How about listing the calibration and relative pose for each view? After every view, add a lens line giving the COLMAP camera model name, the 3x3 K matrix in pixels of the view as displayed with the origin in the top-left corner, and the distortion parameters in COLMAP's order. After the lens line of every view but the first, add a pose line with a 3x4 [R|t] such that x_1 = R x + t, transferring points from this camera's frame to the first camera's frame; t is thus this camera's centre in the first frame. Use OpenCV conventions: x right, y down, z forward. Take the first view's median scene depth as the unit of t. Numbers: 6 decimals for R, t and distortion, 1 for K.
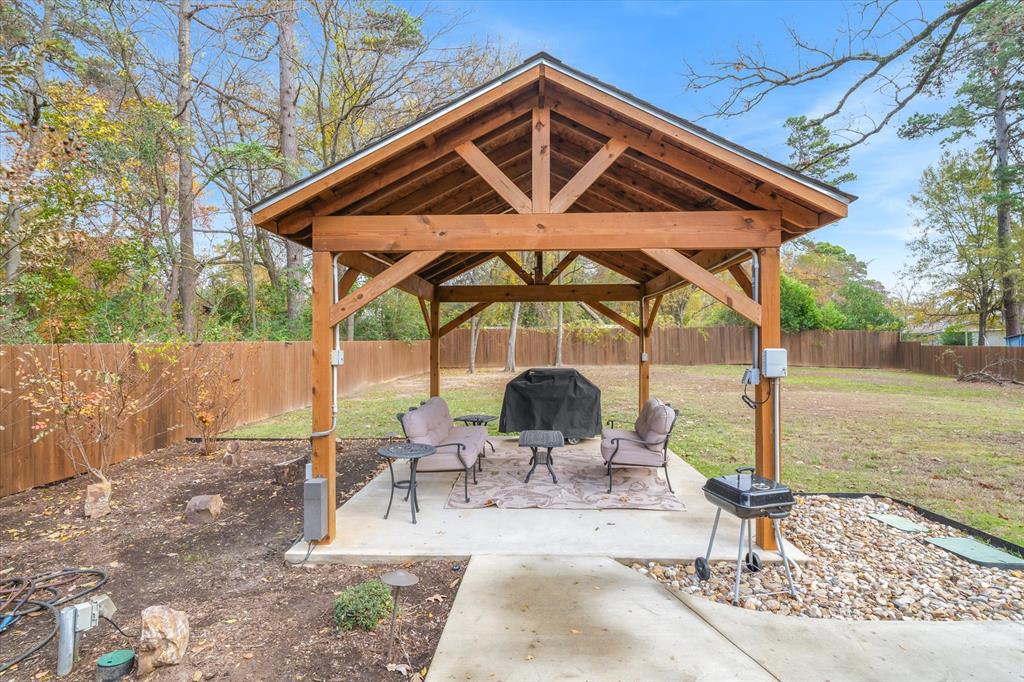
lens RADIAL K [[517.9, 0, 507.7], [0, 517.9, 340.3], [0, 0, 1]] dist [0.004971, 0.000820]
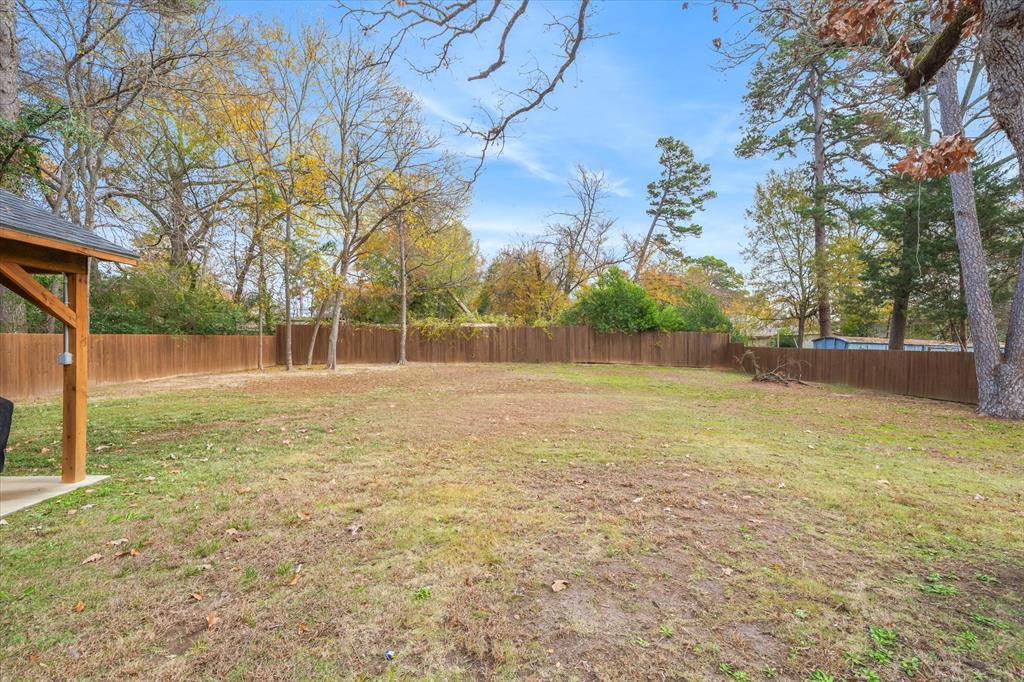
lens RADIAL K [[458.5, 0, 509.9], [0, 458.5, 342.2], [0, 0, 1]] dist [0.000677, 0.000525]
pose [[0.994707, 0.012308, 0.102017, 0.205232], [-0.013152, 0.999885, 0.007608, -0.000255], [-0.101911, -0.008910, 0.994754, 0.096737]]
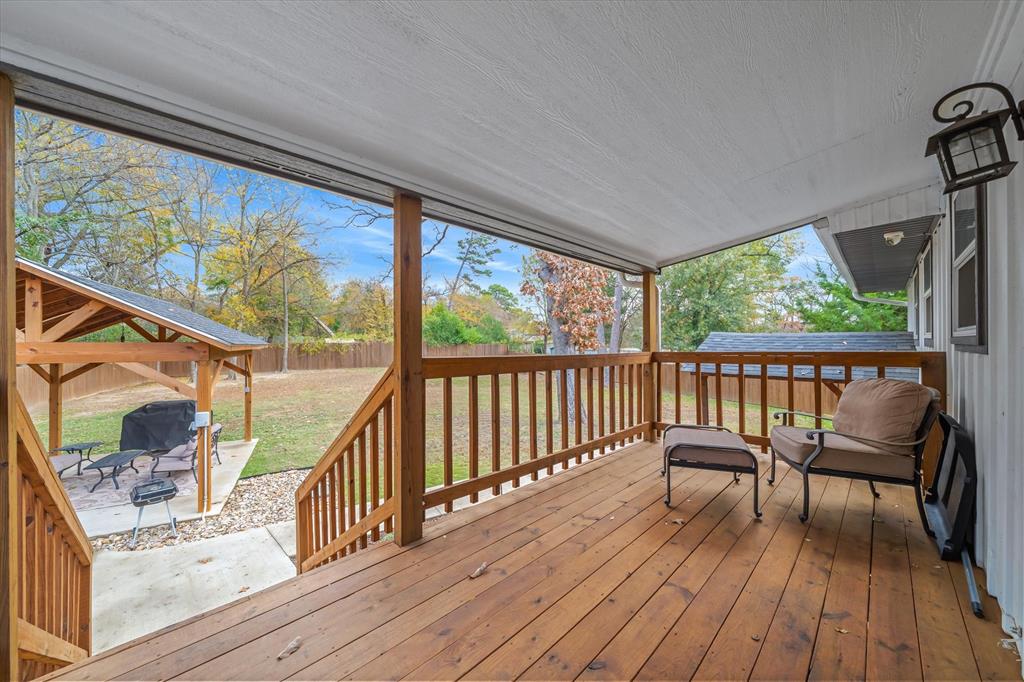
lens RADIAL K [[371.2, 0, 507.8], [0, 371.2, 340.9], [0, 0, 1]] dist [-0.001966, -0.000057]
pose [[0.858517, 0.004492, 0.512766, 0.097568], [-0.006368, 0.999978, 0.001902, -0.033258], [-0.512746, -0.004898, 0.858526, -0.102804]]
